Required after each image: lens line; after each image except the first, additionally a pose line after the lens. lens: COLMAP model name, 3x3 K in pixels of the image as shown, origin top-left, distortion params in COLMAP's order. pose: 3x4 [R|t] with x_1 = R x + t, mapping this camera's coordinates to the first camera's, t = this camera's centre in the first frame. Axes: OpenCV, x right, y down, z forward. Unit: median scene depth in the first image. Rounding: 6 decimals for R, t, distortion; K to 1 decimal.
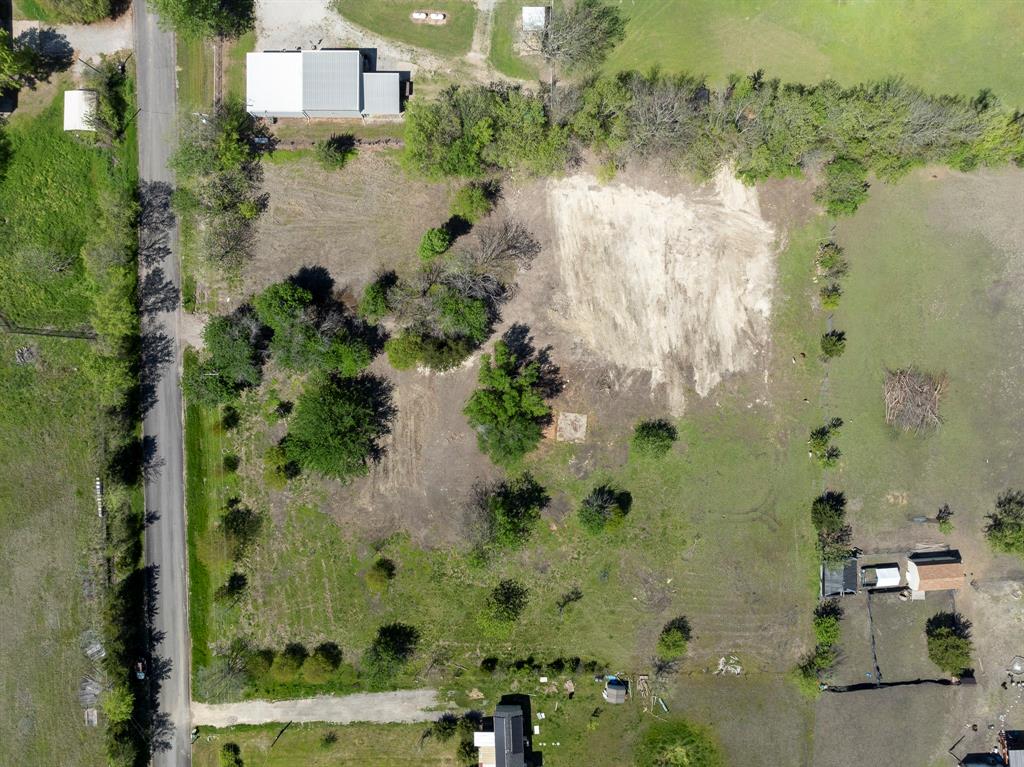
lens RADIAL K [[719.3, 0, 512.0], [0, 719.3, 383.5], [0, 0, 1]] dist [-0.033188, -0.000646]
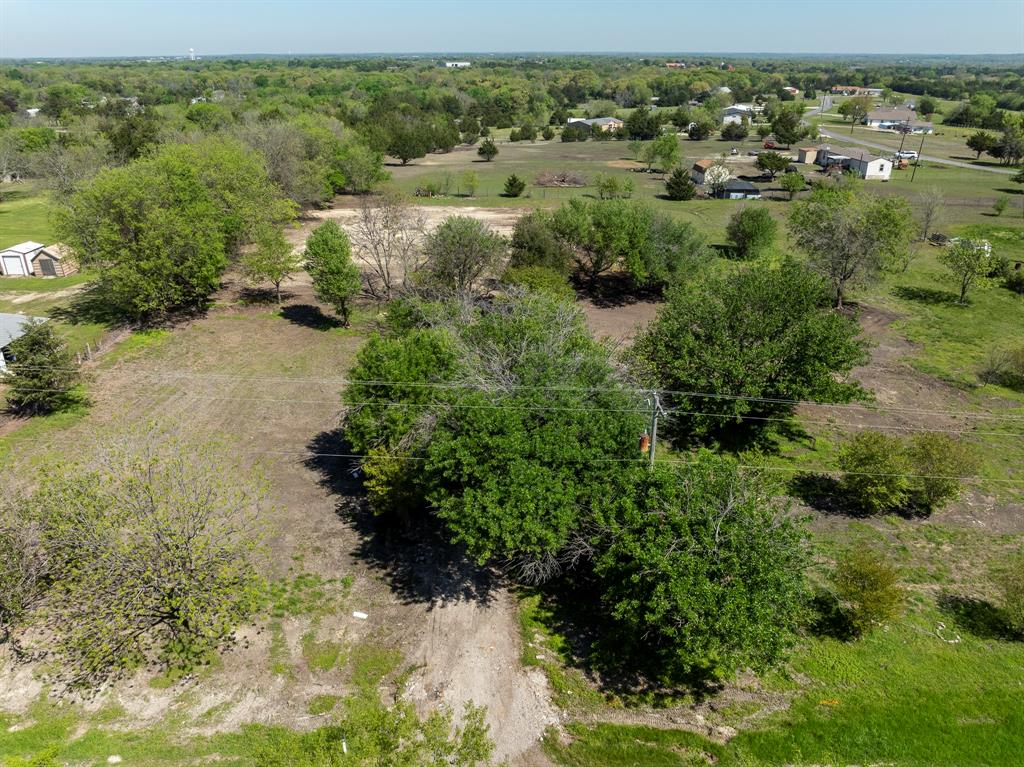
lens RADIAL K [[719.3, 0, 512.0], [0, 719.3, 383.5], [0, 0, 1]] dist [-0.033188, -0.000646]
pose [[-0.010730, -0.412259, 0.911004, -0.593977], [0.999494, -0.031705, -0.002575, -0.057860], [0.029945, 0.910515, 0.412391, 0.811113]]
